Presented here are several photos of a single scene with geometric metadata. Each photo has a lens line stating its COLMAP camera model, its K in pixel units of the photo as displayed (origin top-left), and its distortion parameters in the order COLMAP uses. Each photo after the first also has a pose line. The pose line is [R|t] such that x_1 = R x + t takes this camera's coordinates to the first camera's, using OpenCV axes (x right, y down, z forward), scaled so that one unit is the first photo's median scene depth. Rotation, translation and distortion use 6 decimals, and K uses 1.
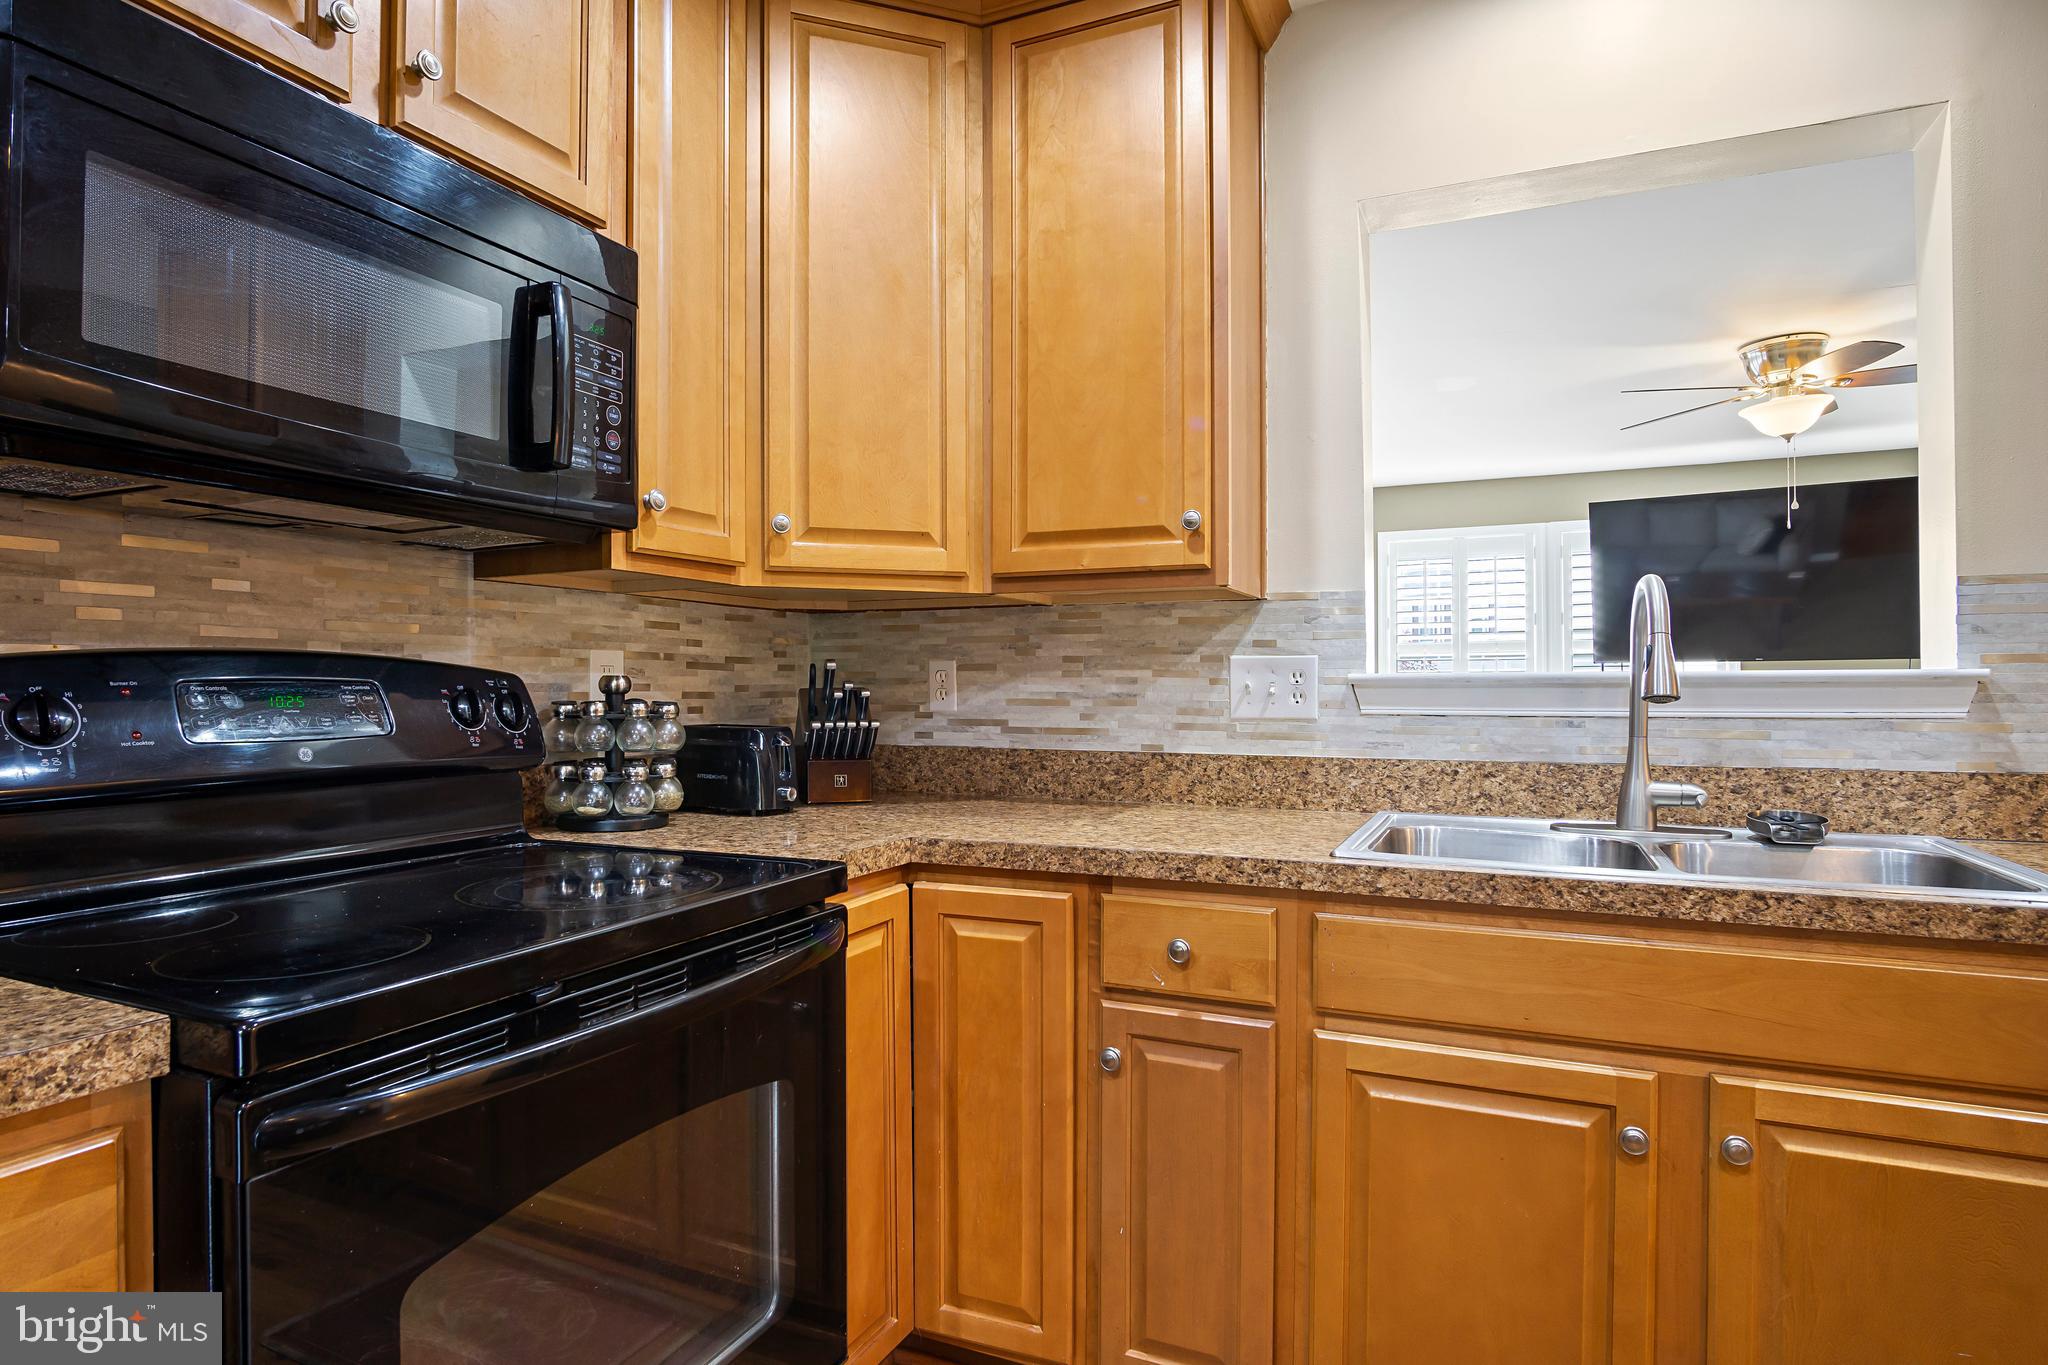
lens RADIAL K [[1096.3, 0, 1016.2], [0, 1096.3, 683.0], [0, 0, 1]] dist [-0.026310, 0.001560]
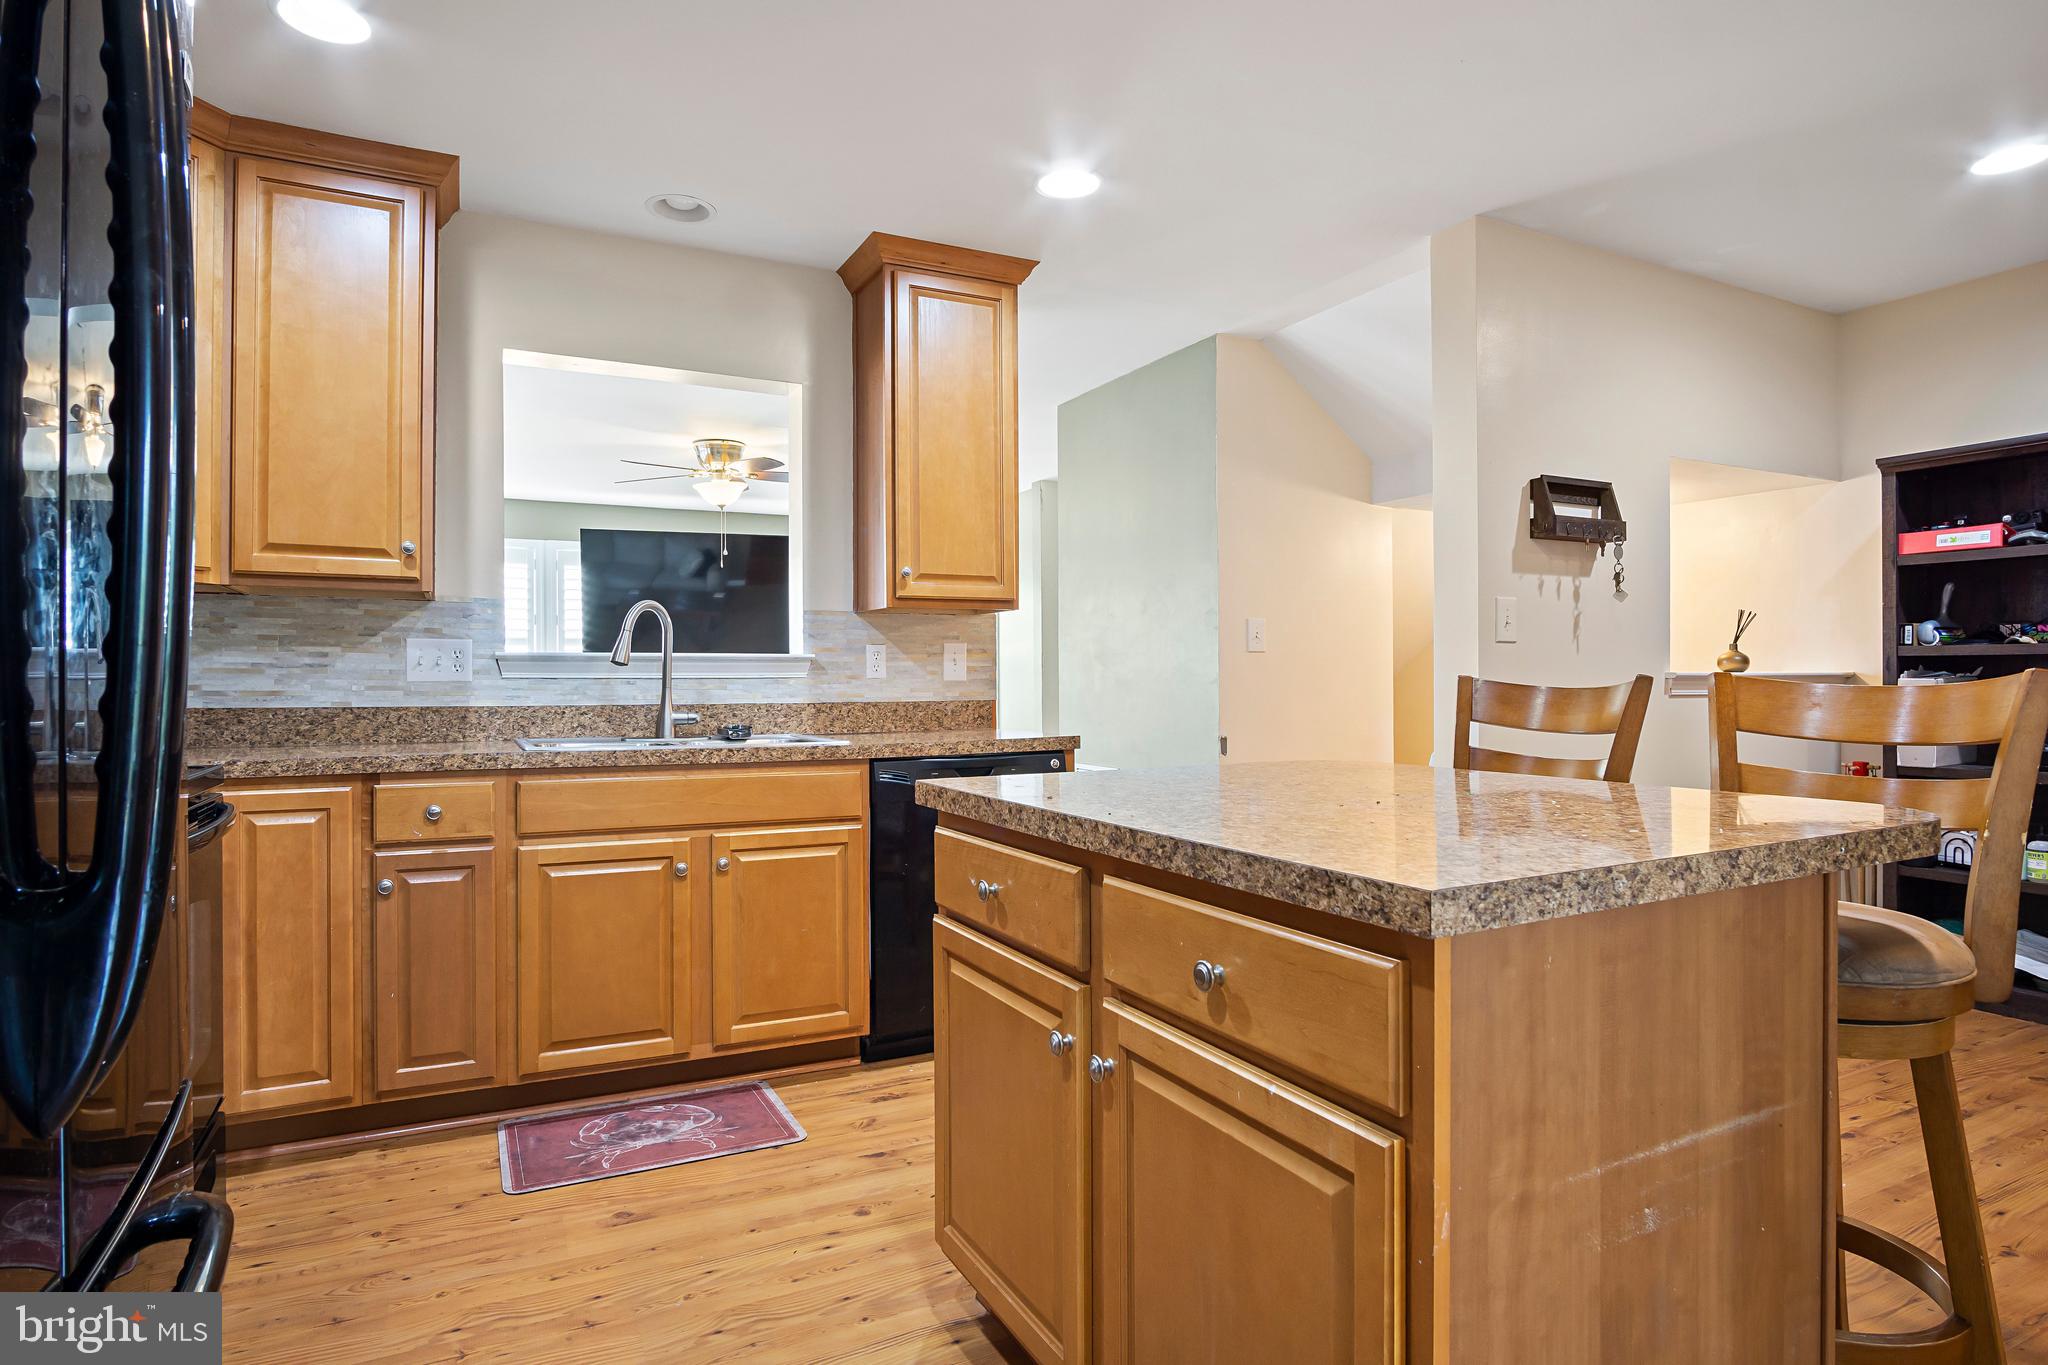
lens RADIAL K [[1096.3, 0, 1016.2], [0, 1096.3, 683.0], [0, 0, 1]] dist [-0.026310, 0.001560]
pose [[0.622856, 0.000448, 0.782337, -0.482660], [-0.000866, 1.000000, 0.000117, 0.037812], [-0.782336, -0.000751, 0.622856, -0.588306]]
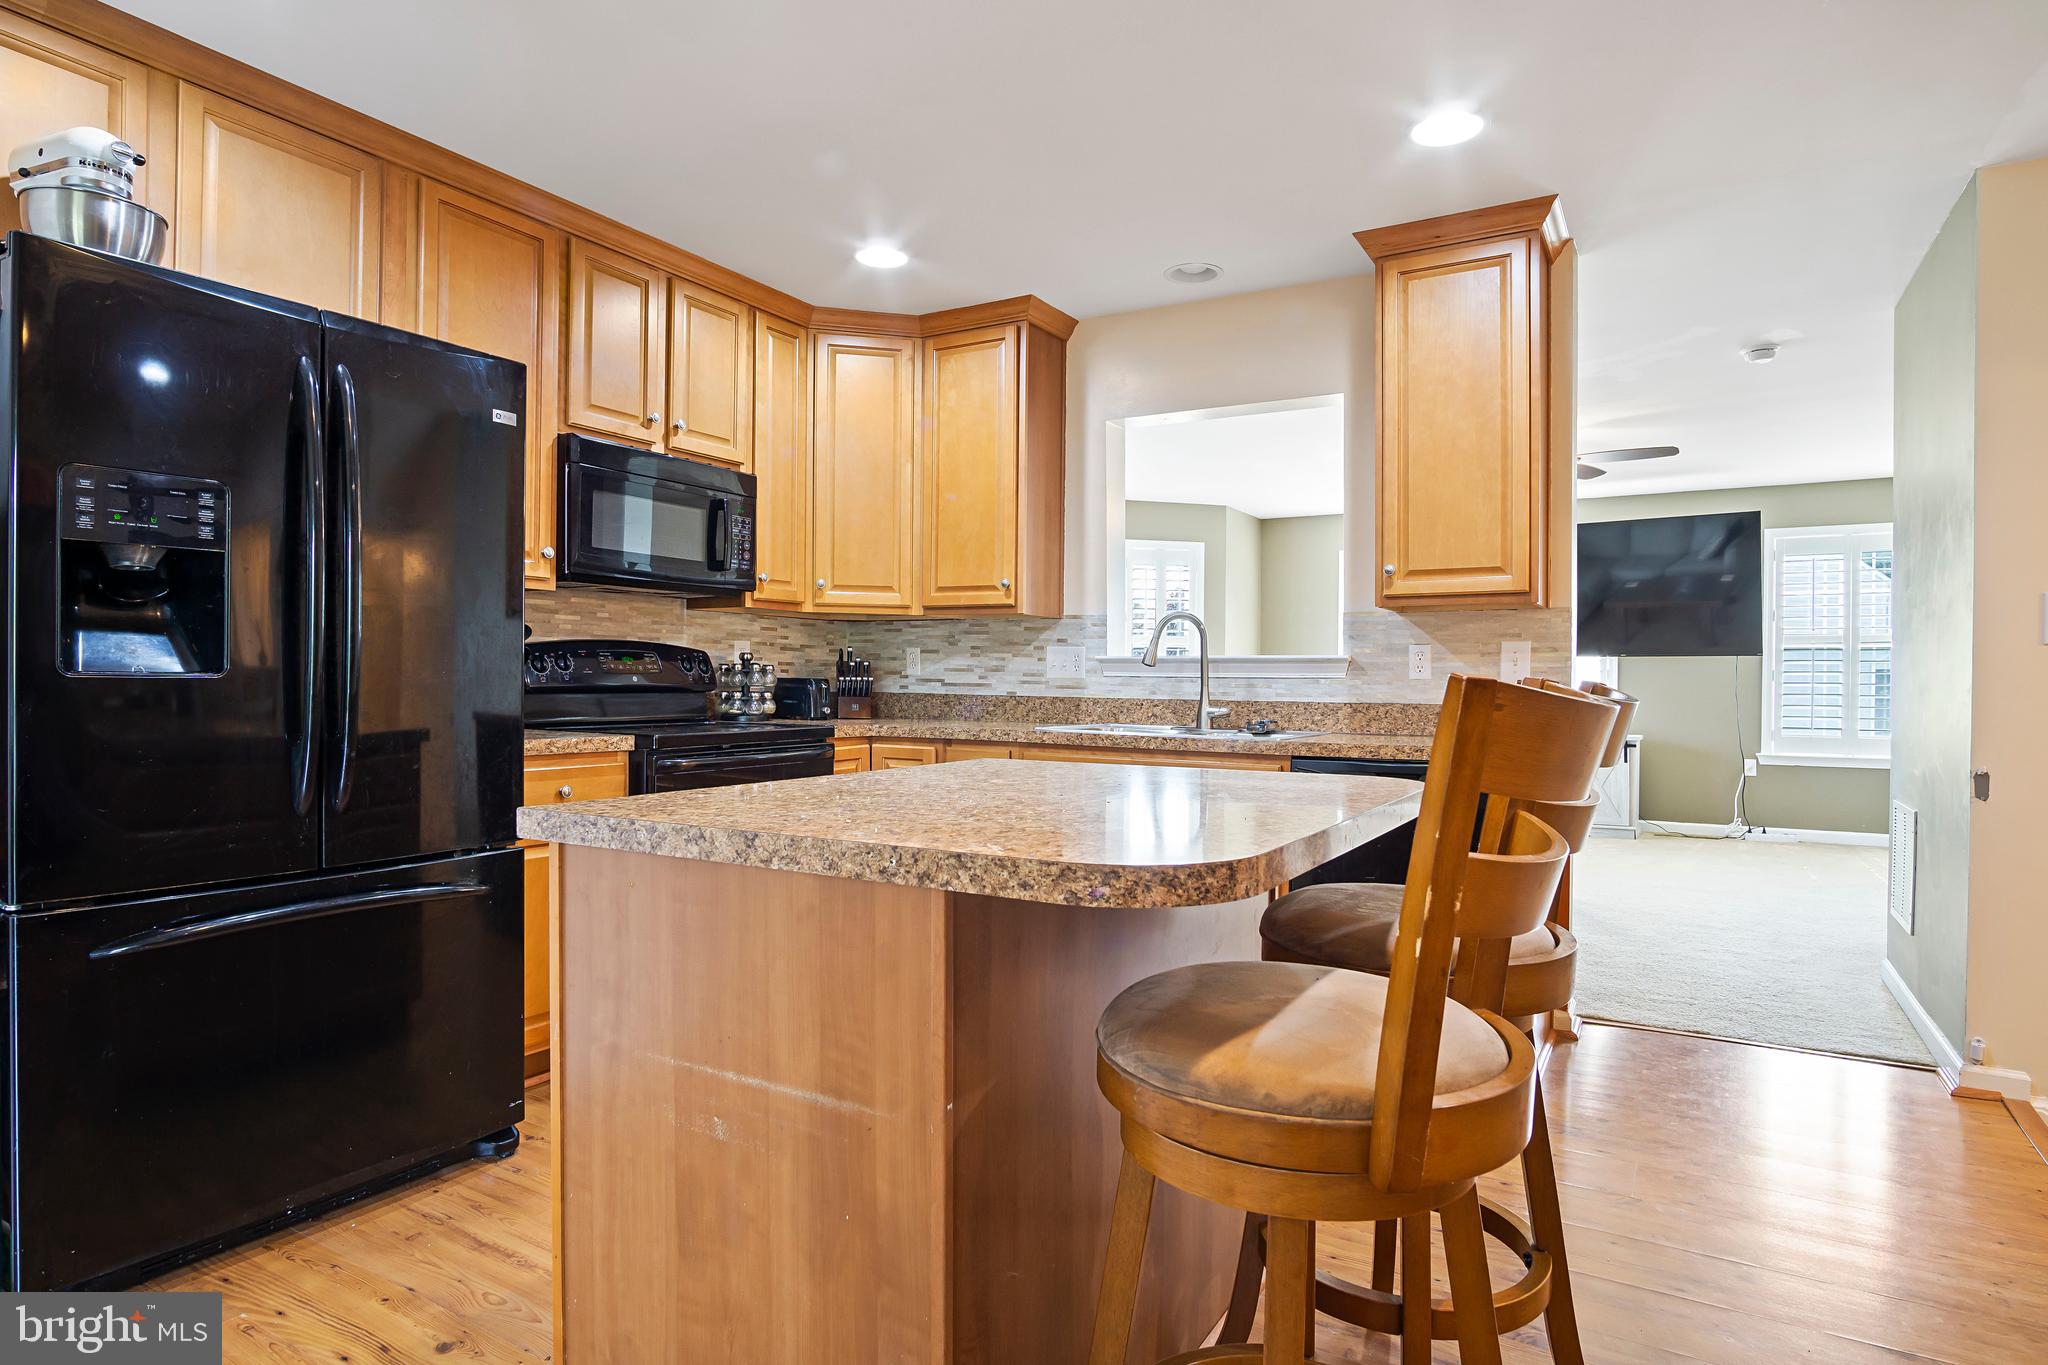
lens RADIAL K [[1124.5, 0, 1024.2], [0, 1124.5, 687.8], [0, 0, 1]] dist [-0.026042, 0.000339]
pose [[0.994315, 0.013330, -0.105641, 0.422483], [-0.012142, 0.999856, 0.011885, 0.029722], [0.105784, -0.010535, 0.994333, -1.170159]]
